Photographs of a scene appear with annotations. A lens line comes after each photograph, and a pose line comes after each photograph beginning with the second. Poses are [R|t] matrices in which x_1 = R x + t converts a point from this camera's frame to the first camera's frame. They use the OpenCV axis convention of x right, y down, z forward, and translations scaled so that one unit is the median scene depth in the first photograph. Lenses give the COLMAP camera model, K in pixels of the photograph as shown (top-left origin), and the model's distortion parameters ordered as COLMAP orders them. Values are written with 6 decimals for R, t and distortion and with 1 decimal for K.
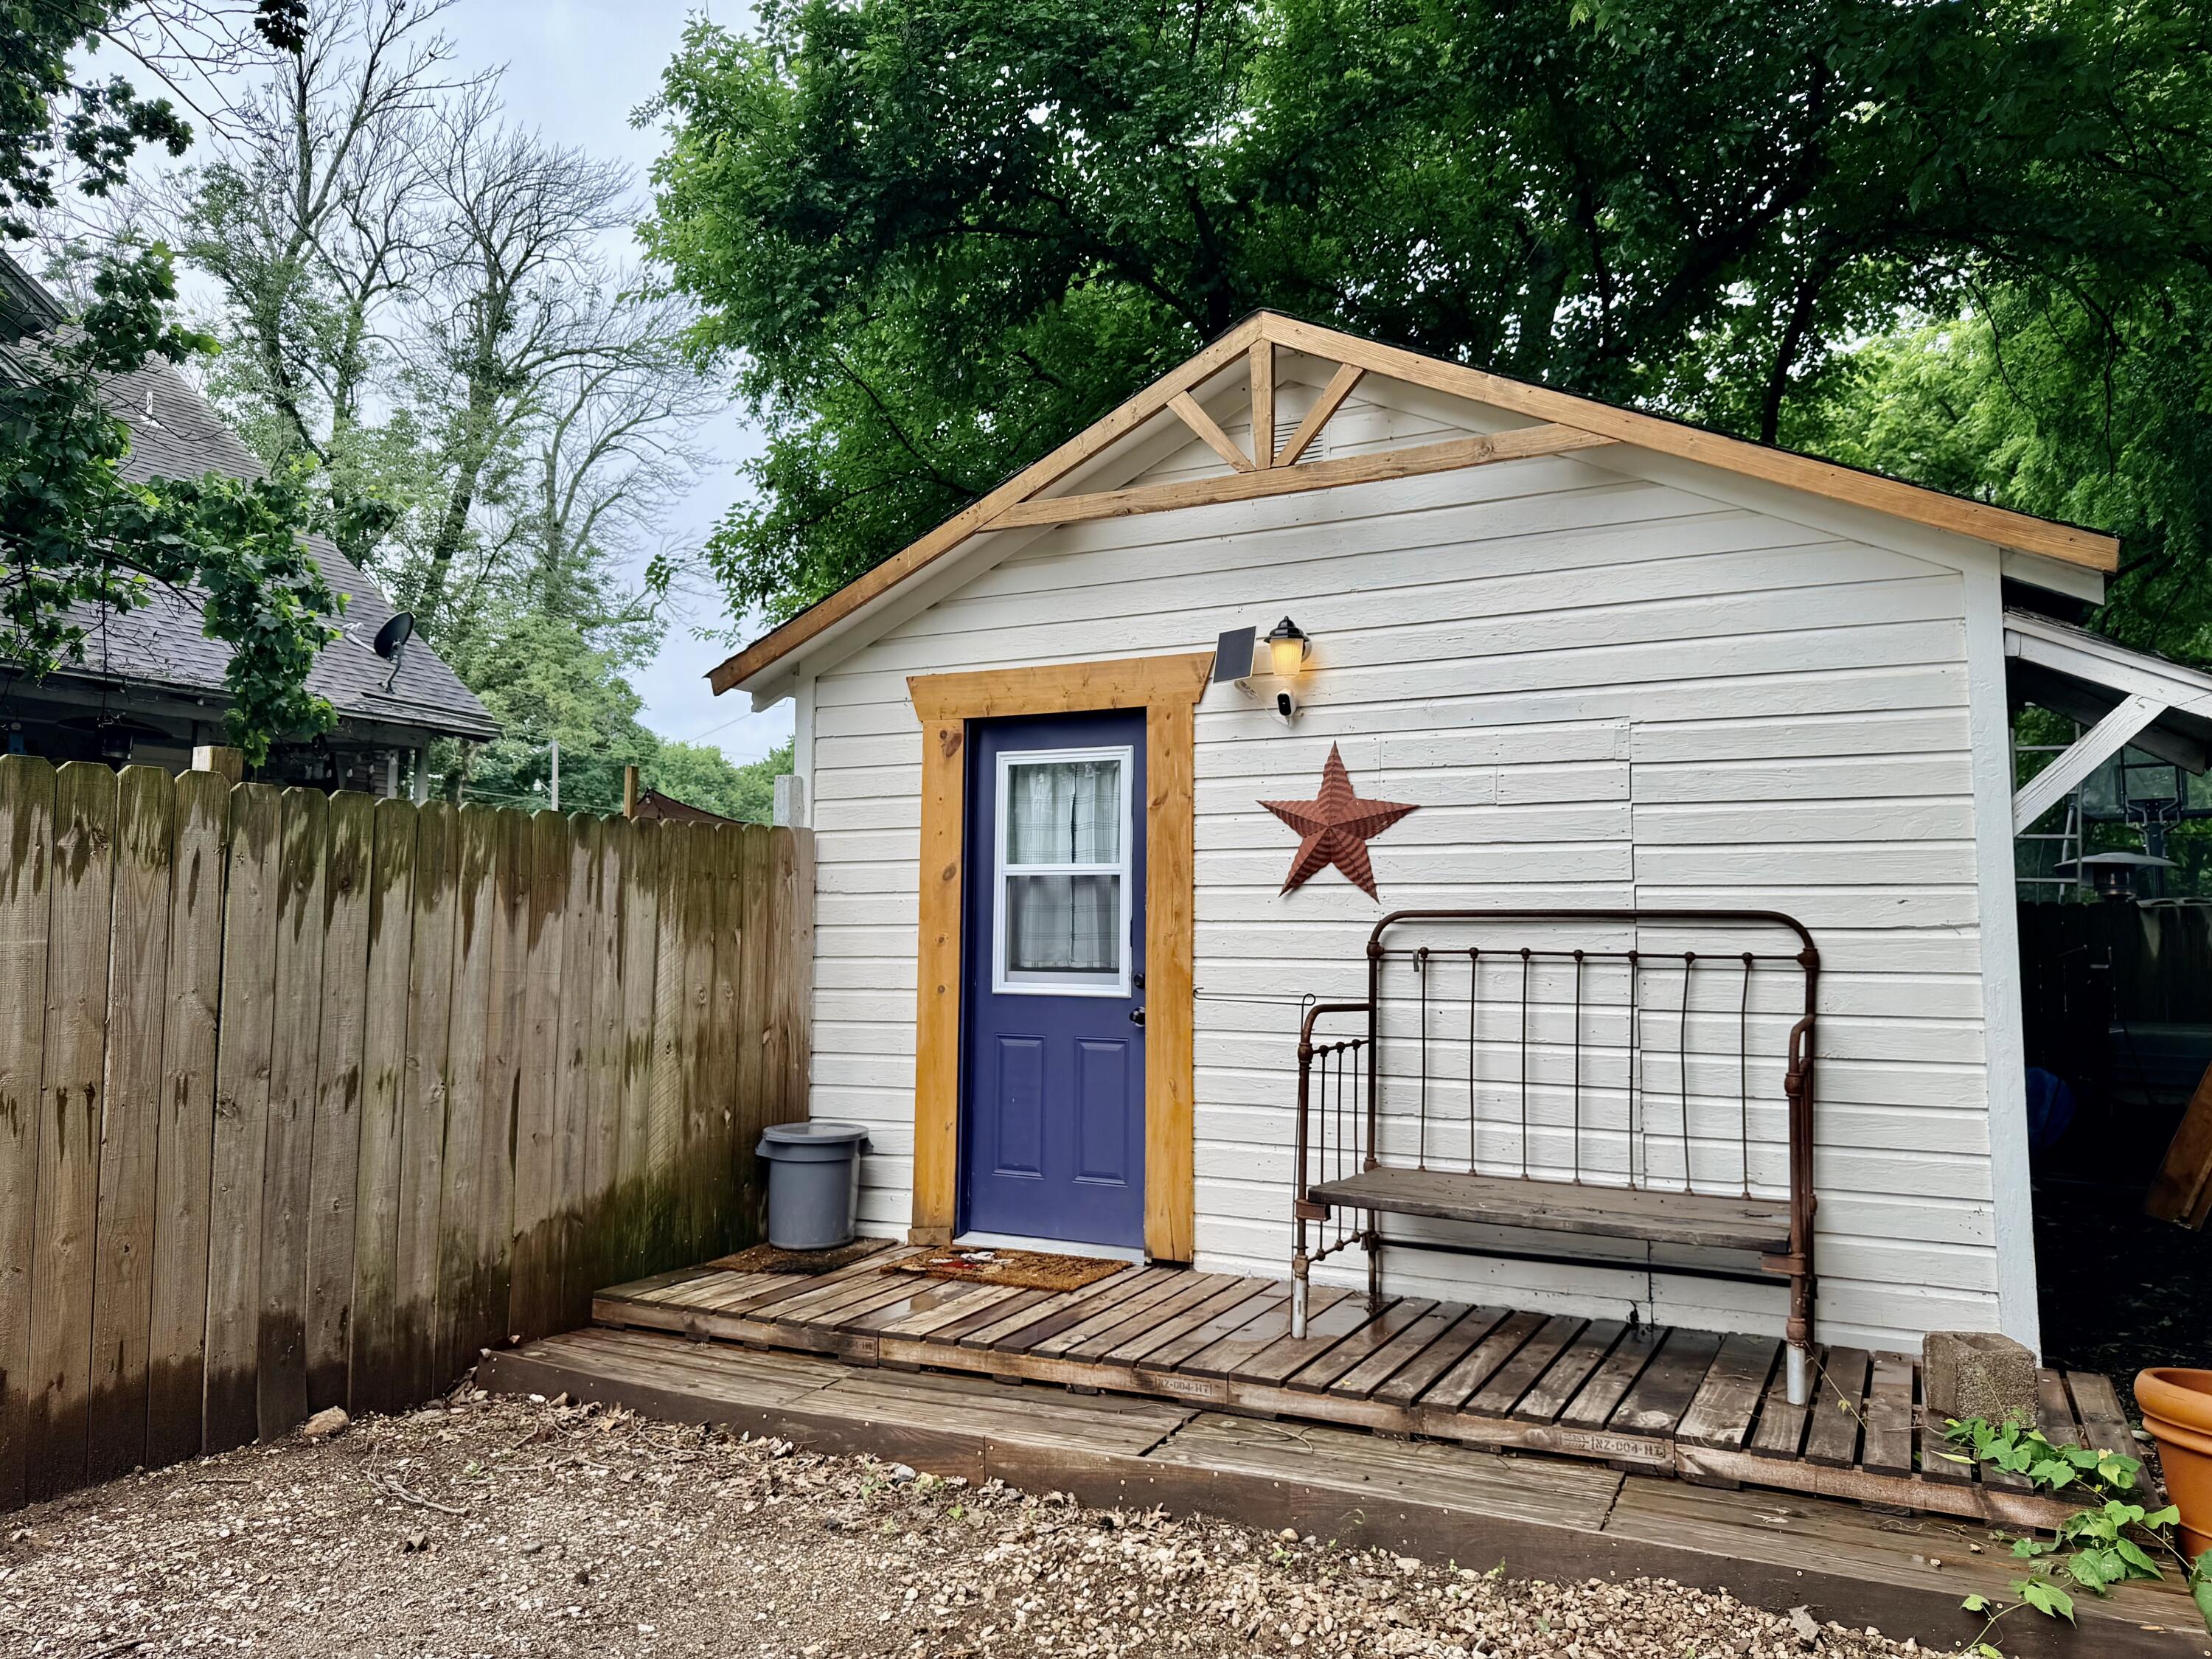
lens RADIAL K [[1570.7, 0, 1073.5], [0, 1570.7, 808.3], [0, 0, 1]] dist [0.081911, -0.110757]
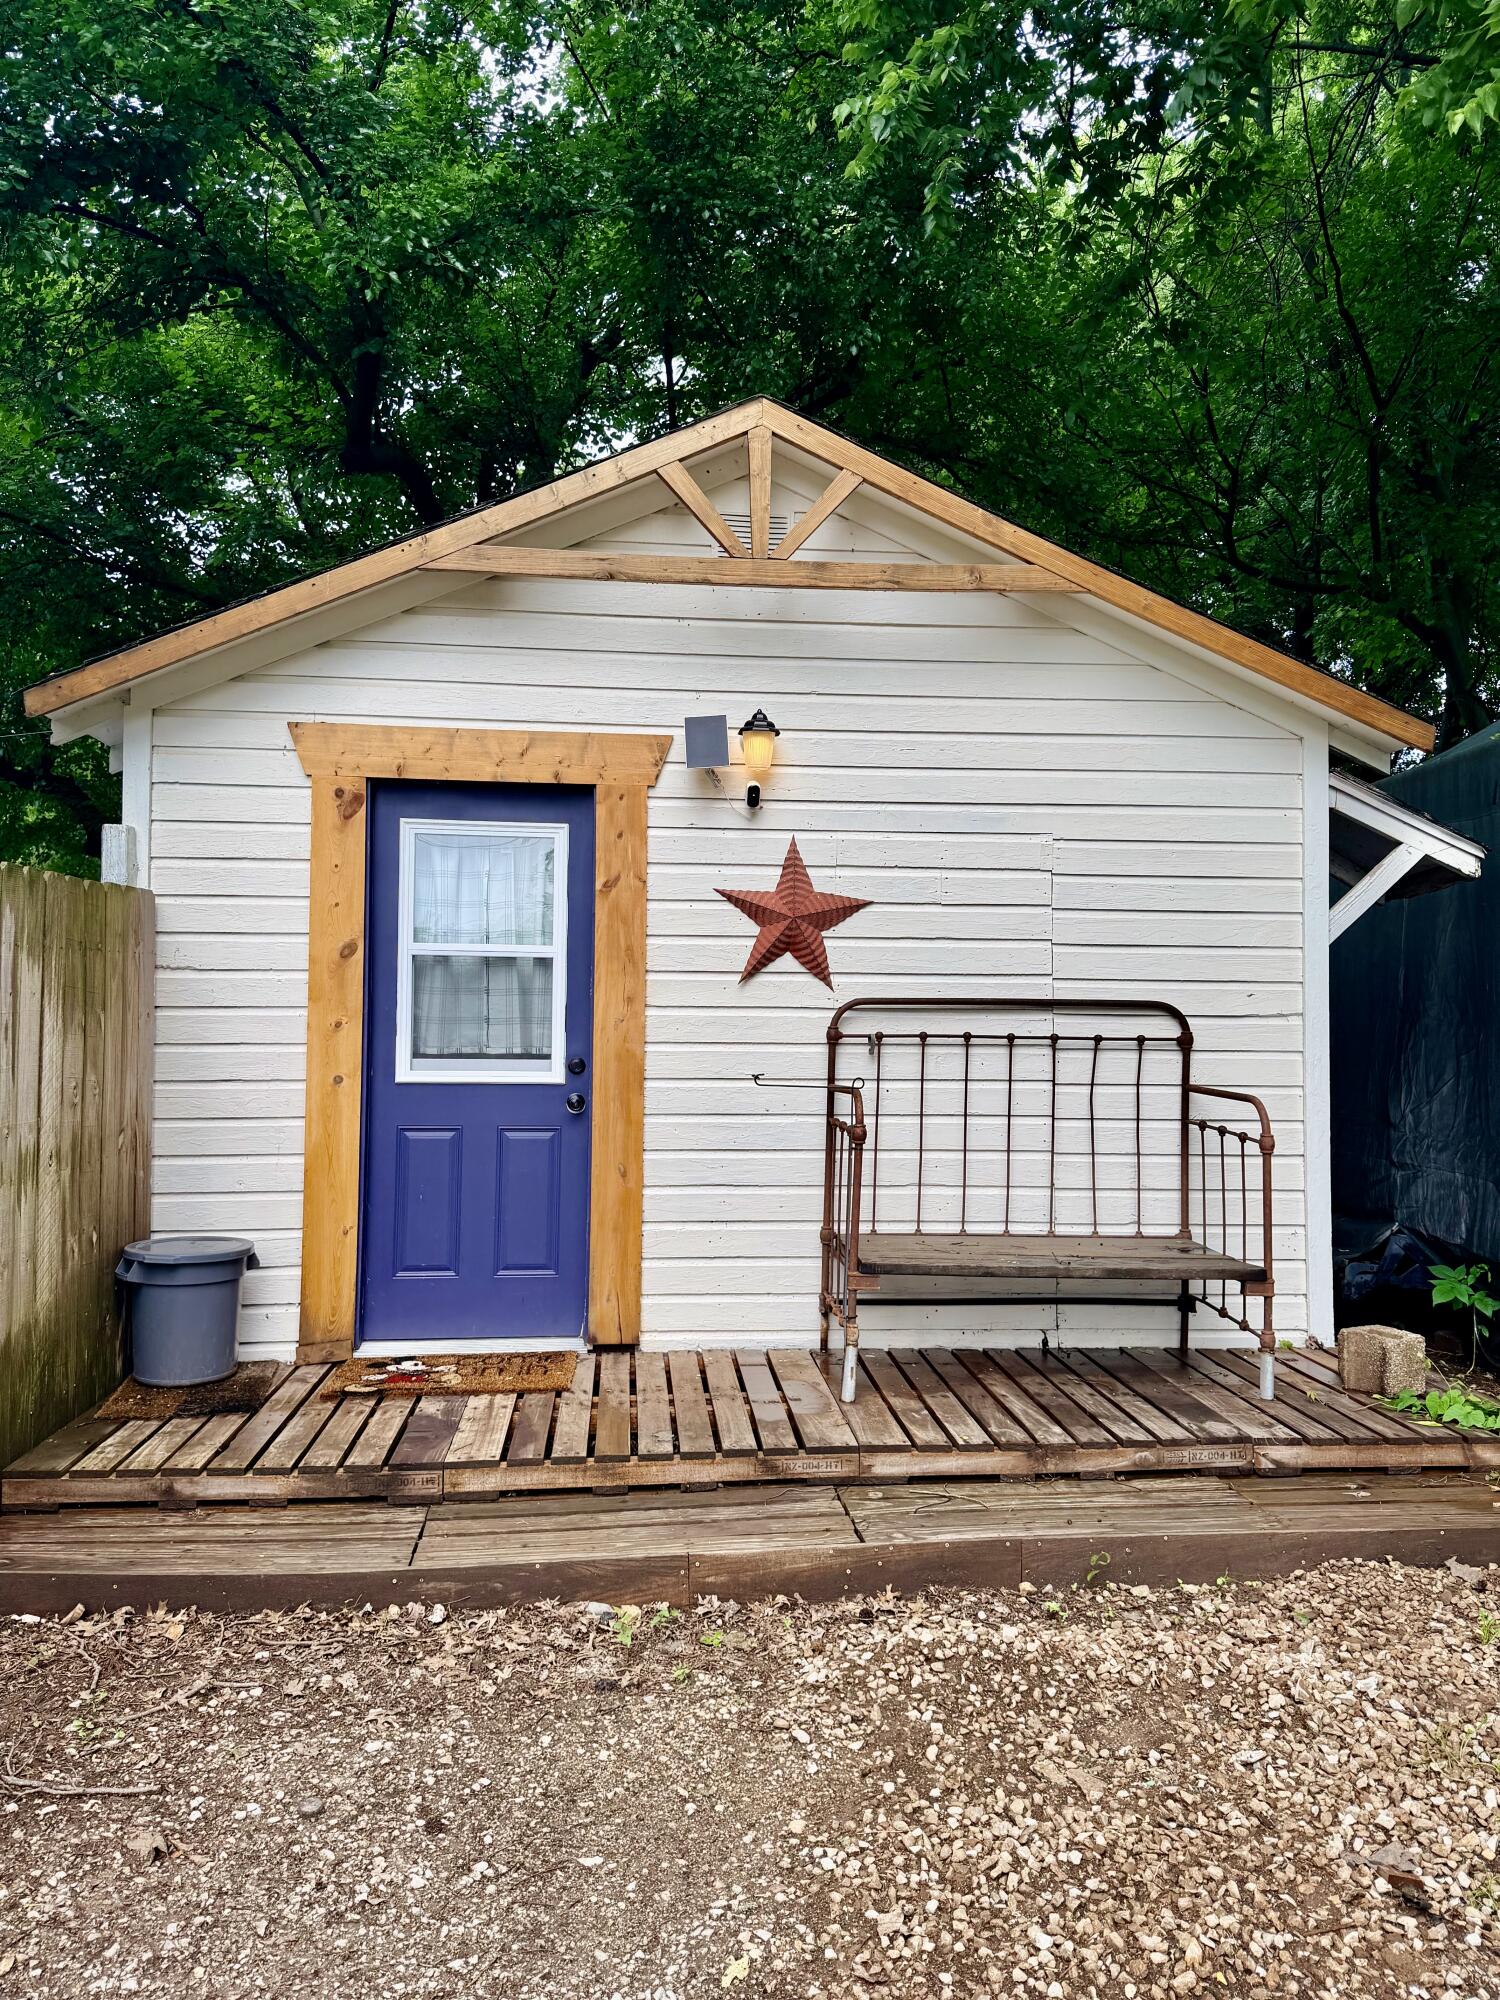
lens RADIAL K [[1420.2, 0, 753.0], [0, 1420.2, 988.5], [0, 0, 1]] dist [0.081911, -0.110757]
pose [[0.844185, 0.014824, 0.535847, -0.386624], [-0.047931, 0.997701, 0.047910, 0.015743], [-0.533905, -0.066129, 0.842954, 0.228525]]
